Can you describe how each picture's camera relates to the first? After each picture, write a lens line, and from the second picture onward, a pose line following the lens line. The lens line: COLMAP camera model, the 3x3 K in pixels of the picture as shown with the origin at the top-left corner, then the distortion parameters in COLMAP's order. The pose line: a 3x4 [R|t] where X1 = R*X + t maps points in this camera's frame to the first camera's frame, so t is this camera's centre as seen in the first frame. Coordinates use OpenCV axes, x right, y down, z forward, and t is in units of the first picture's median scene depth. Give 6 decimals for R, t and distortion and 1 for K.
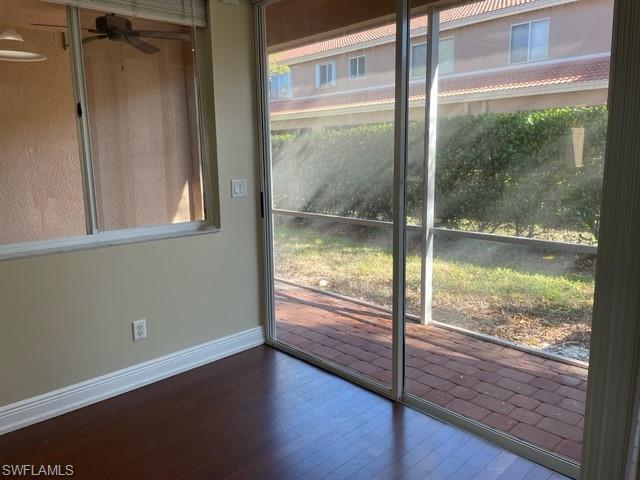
lens RADIAL K [[485.8, 0, 320.0], [0, 485.8, 240.0], [0, 0, 1]] dist [0.074888, -0.093009]
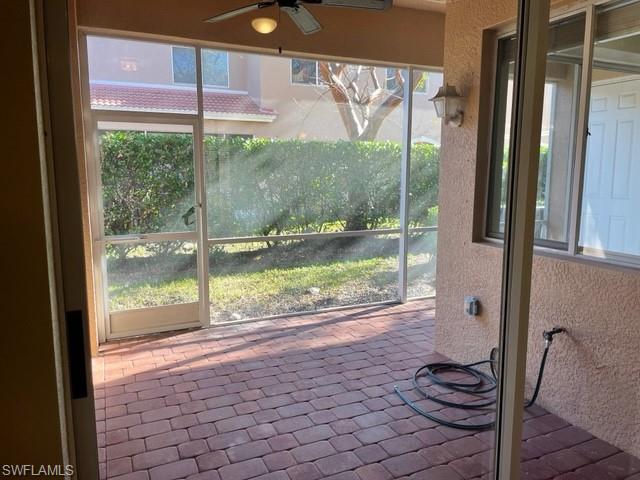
lens RADIAL K [[485.8, 0, 320.0], [0, 485.8, 240.0], [0, 0, 1]] dist [0.074888, -0.093009]
pose [[0.318593, -0.118123, 0.940503, -0.937462], [0.159367, 0.984756, 0.069695, -0.104436], [-0.934398, 0.127681, 0.332562, 0.674794]]
